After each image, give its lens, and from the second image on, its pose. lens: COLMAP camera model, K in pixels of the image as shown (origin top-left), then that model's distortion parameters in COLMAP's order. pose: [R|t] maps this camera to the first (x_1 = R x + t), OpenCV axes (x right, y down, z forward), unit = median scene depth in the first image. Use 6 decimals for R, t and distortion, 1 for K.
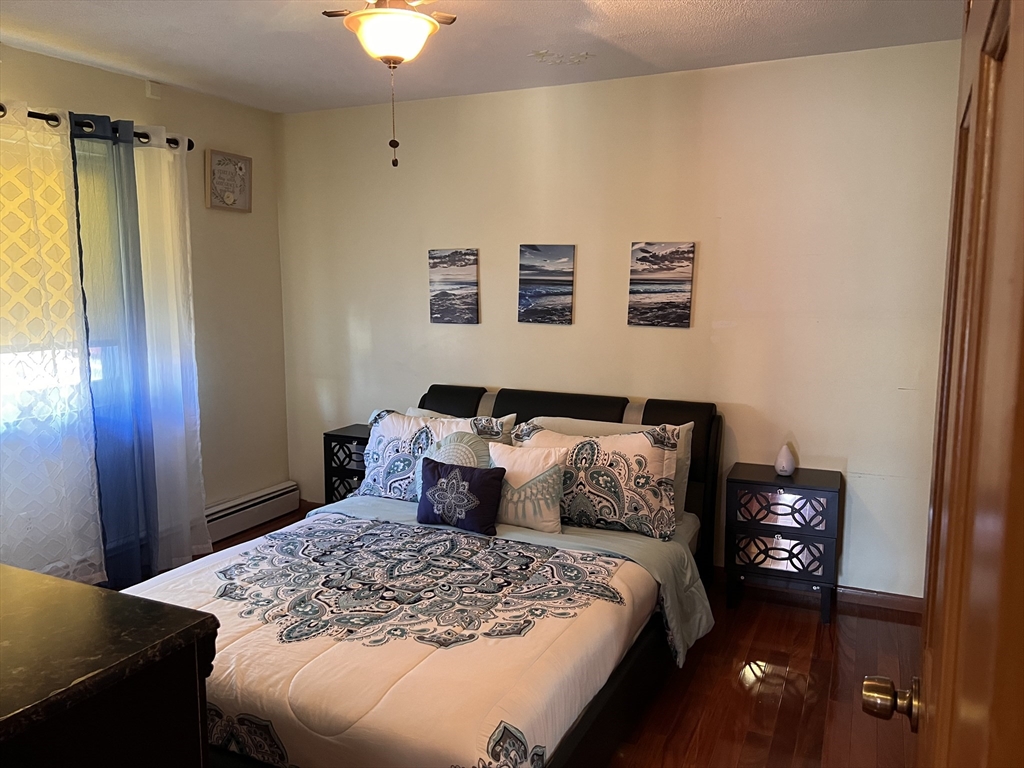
lens RADIAL K [[785.8, 0, 513.3], [0, 785.8, 381.7], [0, 0, 1]] dist [0.072709, -0.039192]
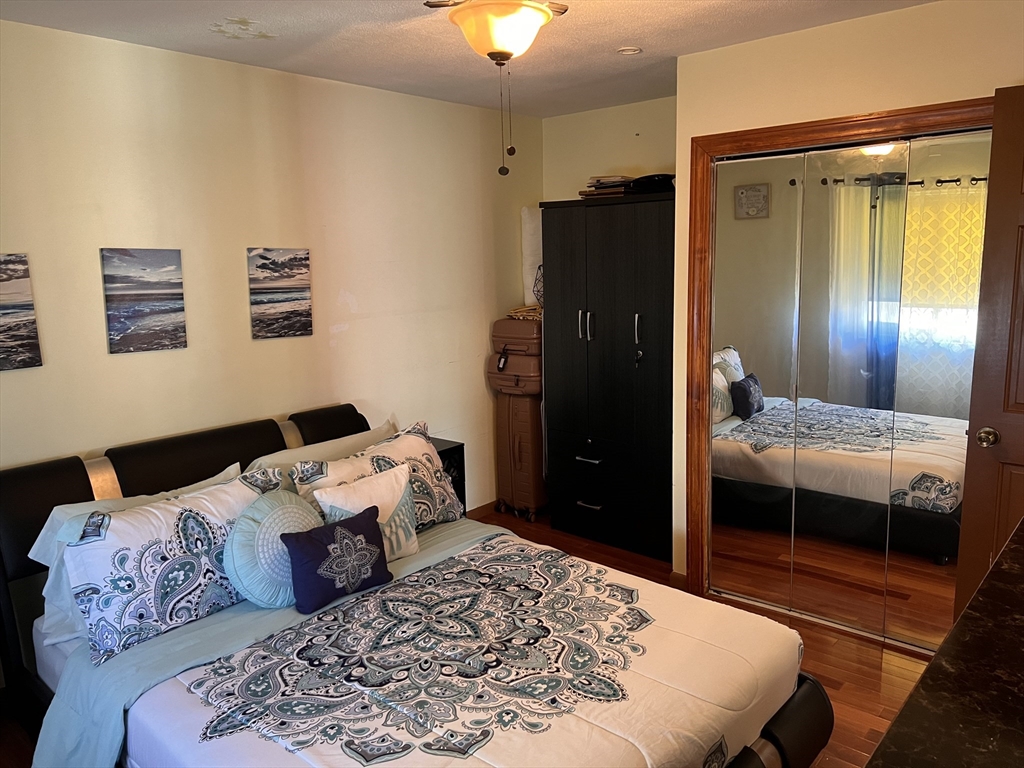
lens RADIAL K [[785.8, 0, 516.8], [0, 785.8, 384.0], [0, 0, 1]] dist [0.072709, -0.039192]
pose [[0.251102, -0.164454, 0.953888, -0.669621], [0.148154, 0.980380, 0.130021, -0.098449], [-0.956555, 0.108674, 0.270540, 0.488679]]
